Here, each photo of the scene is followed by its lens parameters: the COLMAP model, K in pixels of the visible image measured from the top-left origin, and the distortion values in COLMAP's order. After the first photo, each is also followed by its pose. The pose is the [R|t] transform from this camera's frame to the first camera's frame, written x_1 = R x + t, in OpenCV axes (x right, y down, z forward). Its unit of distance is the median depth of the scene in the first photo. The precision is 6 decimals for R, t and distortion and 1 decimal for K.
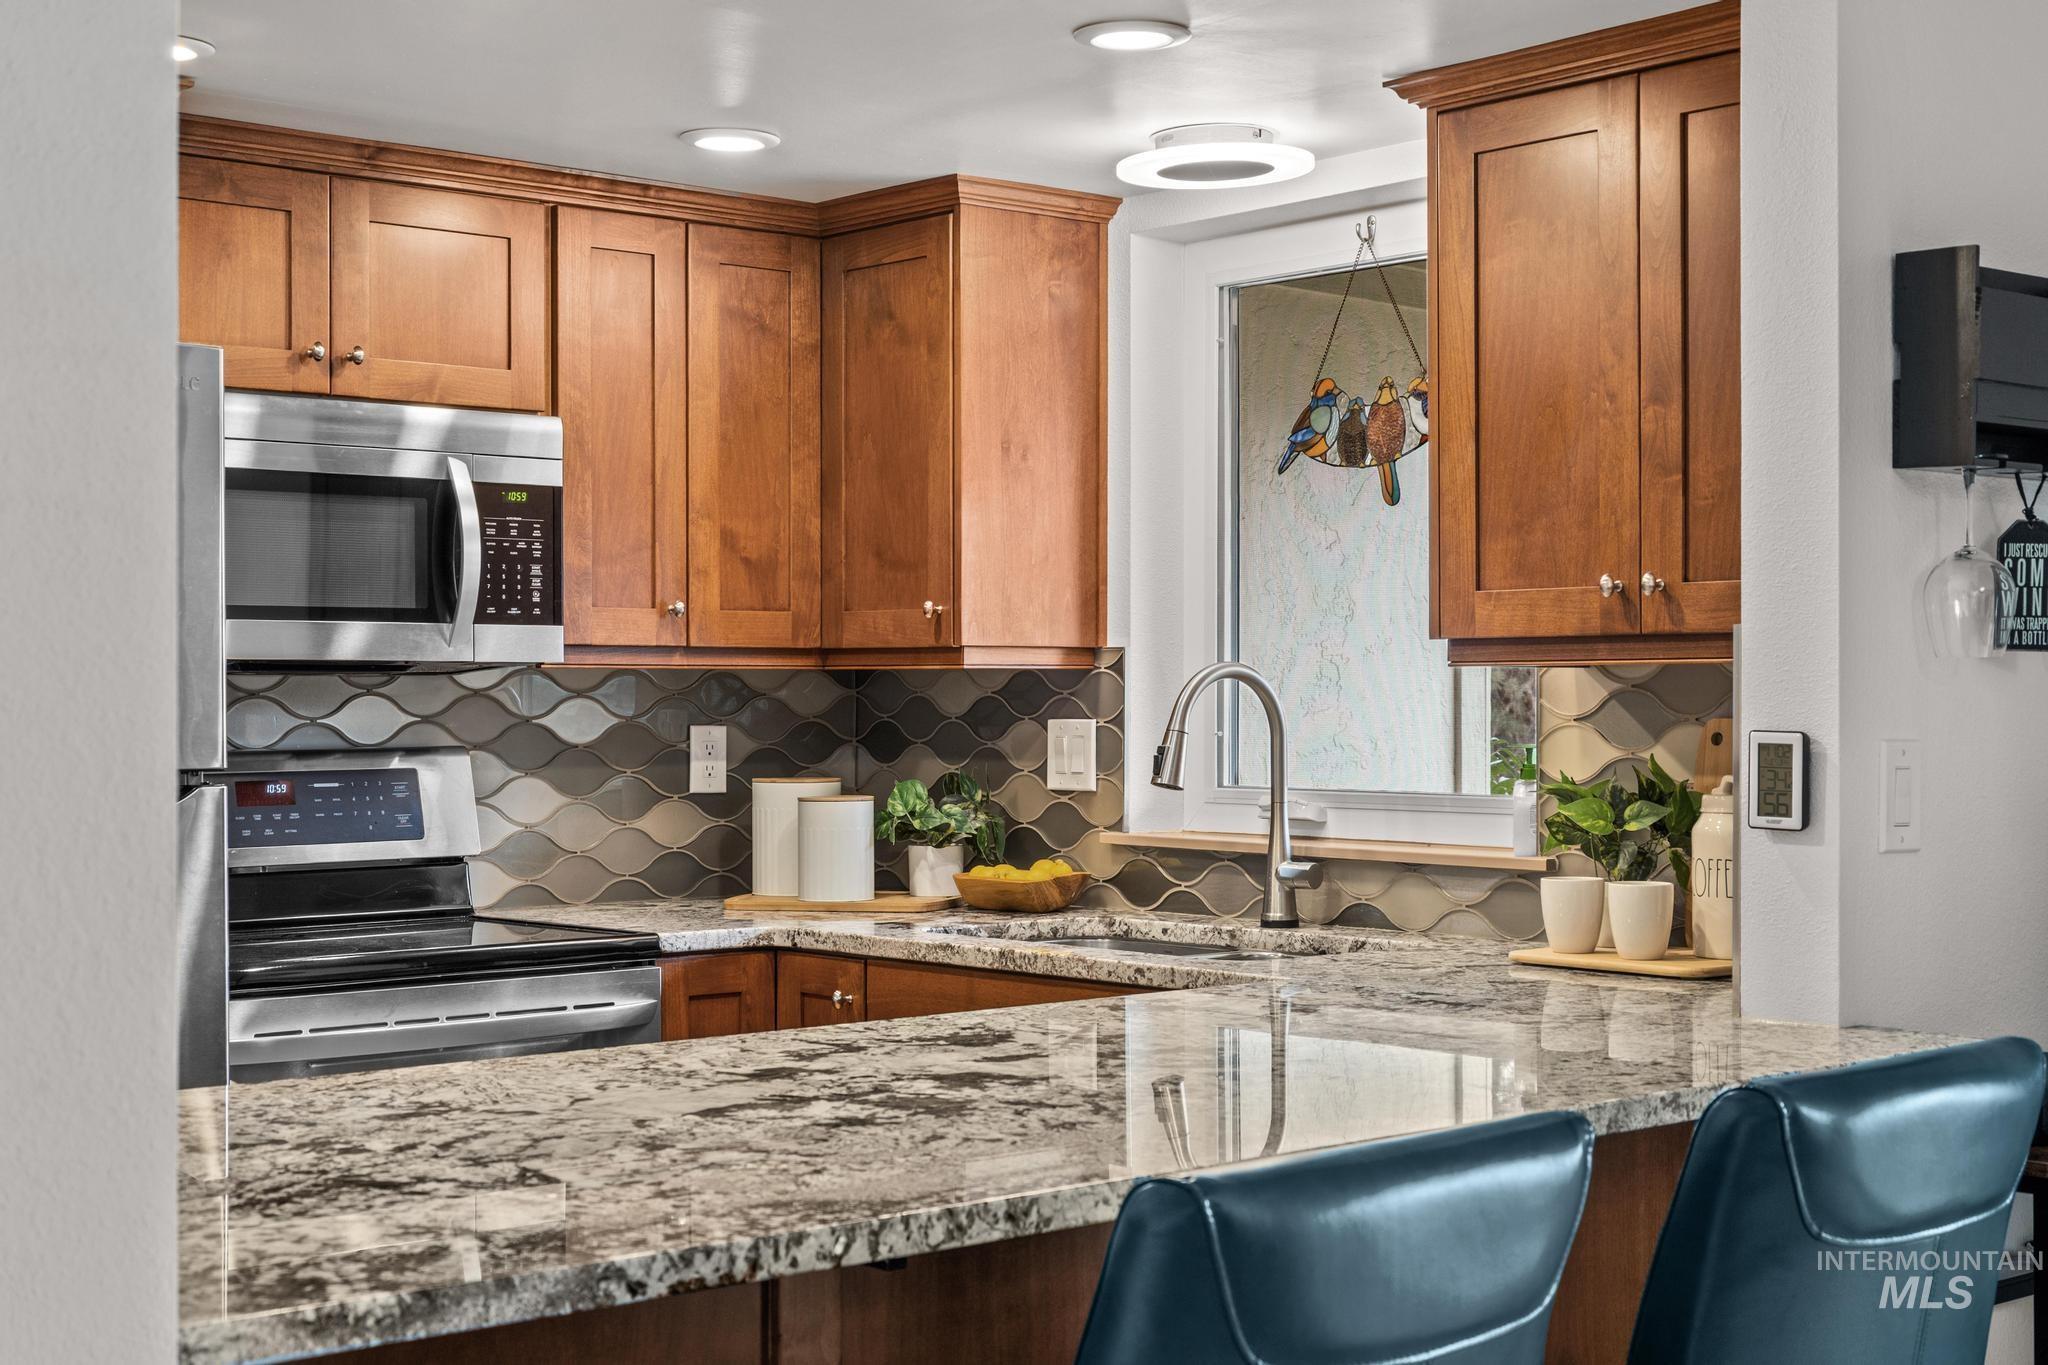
lens RADIAL K [[2768.3, 0, 1020.8], [0, 2768.3, 725.8], [0, 0, 1]] dist [-0.030655, 0.003578]
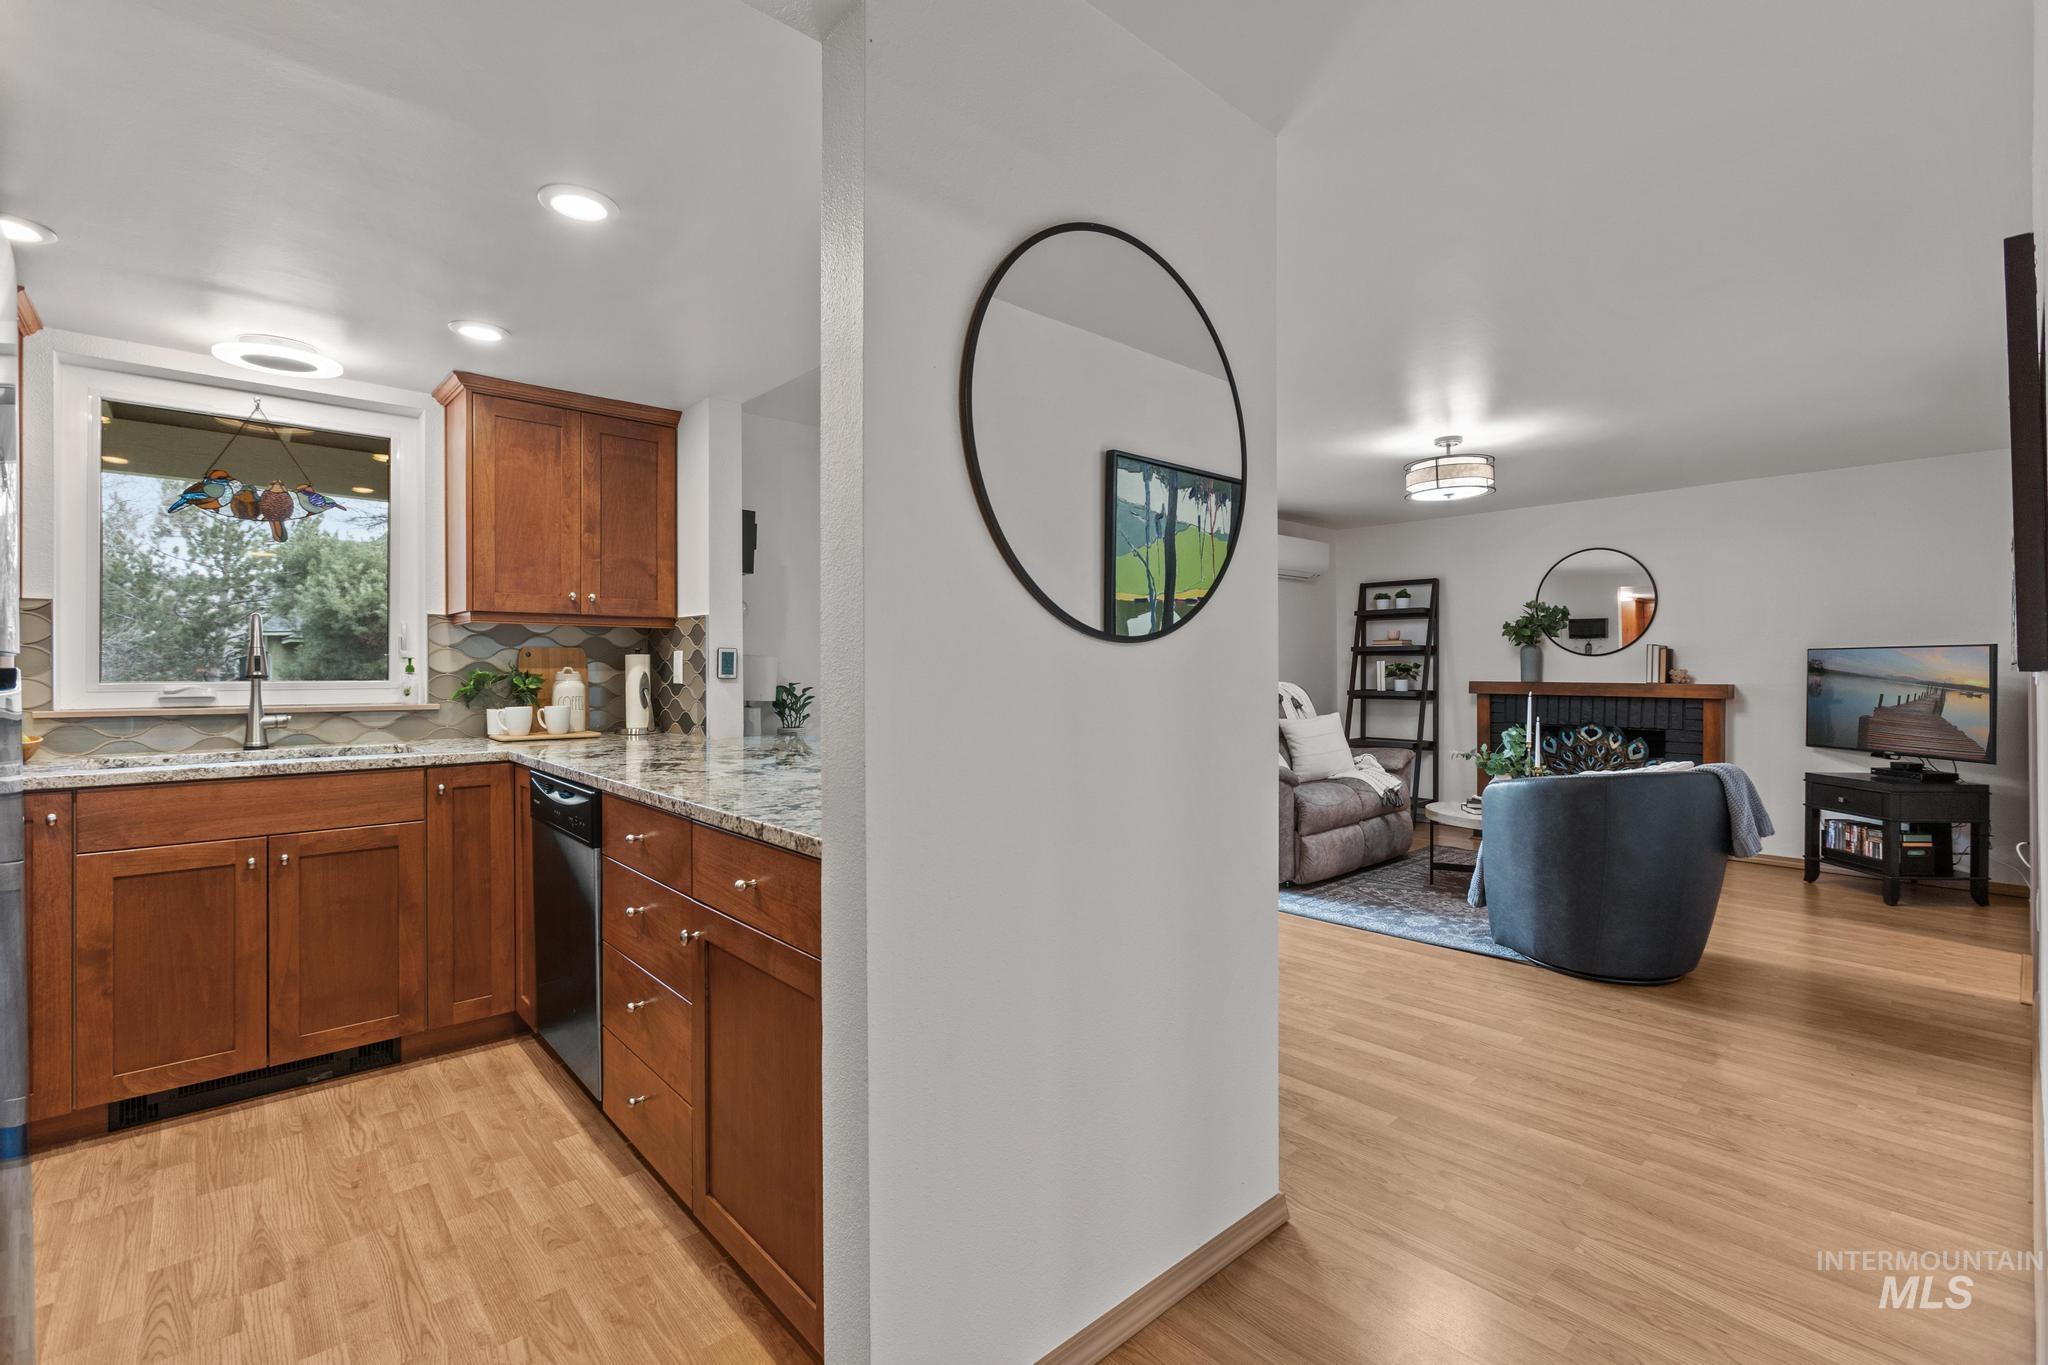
lens RADIAL K [[909.8, 0, 1030.5], [0, 909.8, 672.8], [0, 0, 1]] dist [-0.018675, 0.009480]
pose [[-0.027849, -0.002141, 0.999610, -0.545417], [0.009730, 0.999950, 0.002413, 0.021502], [-0.999565, 0.009793, -0.027826, 0.453160]]
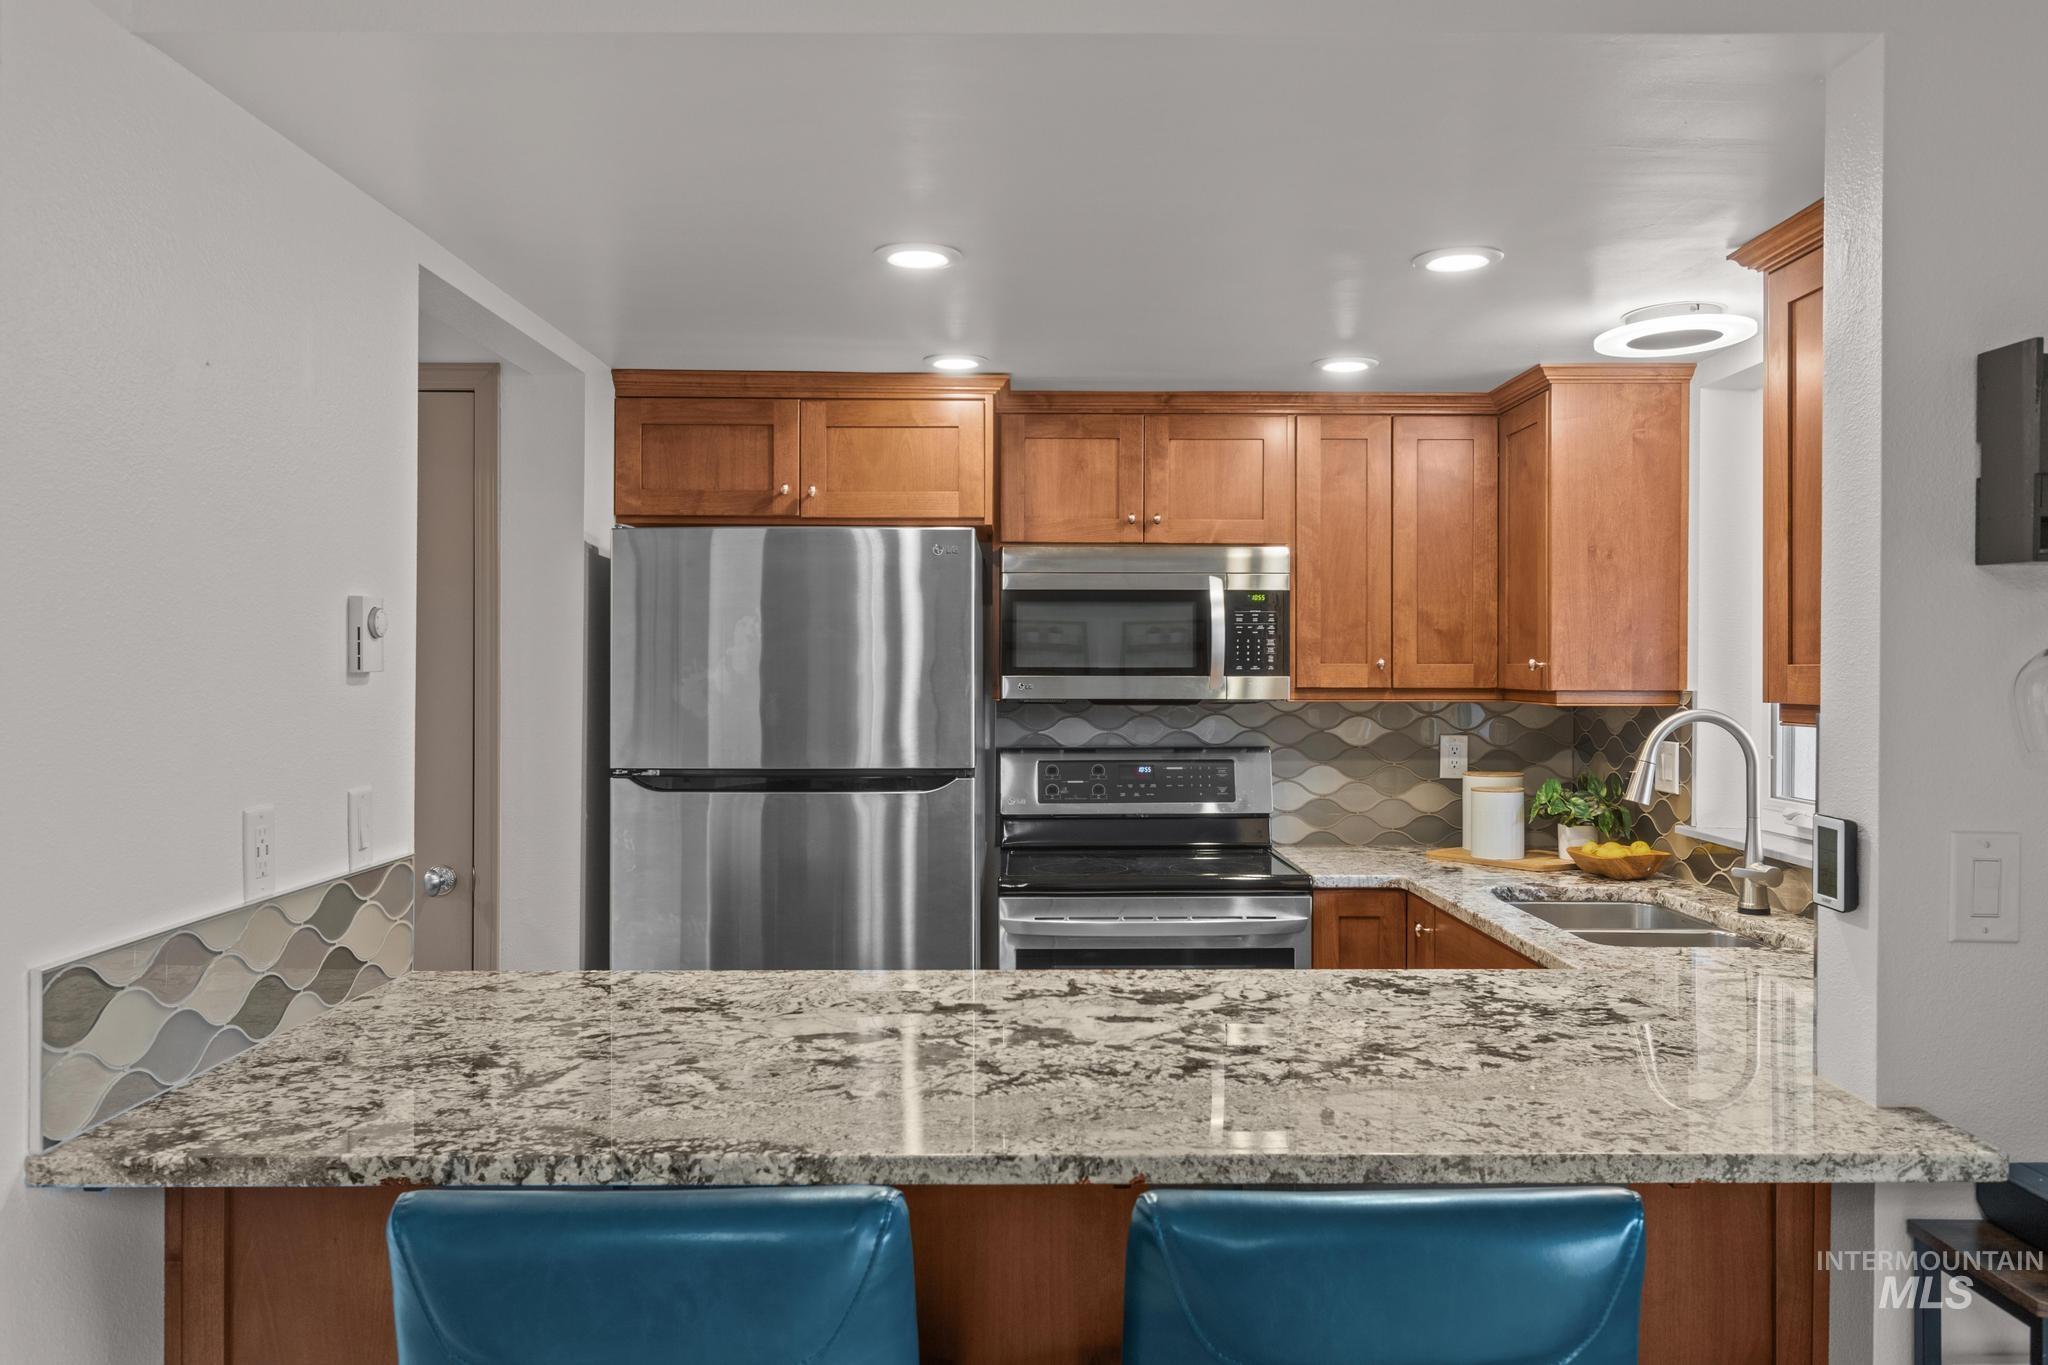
lens RADIAL K [[1478.5, 0, 1032.4], [0, 1478.5, 675.3], [0, 0, 1]] dist [0.003358, 0.004401]
pose [[0.761407, 0.005130, -0.648253, 0.276548], [-0.009547, 0.999949, -0.003301, -0.032248], [0.648203, 0.008703, 0.761417, 0.243825]]
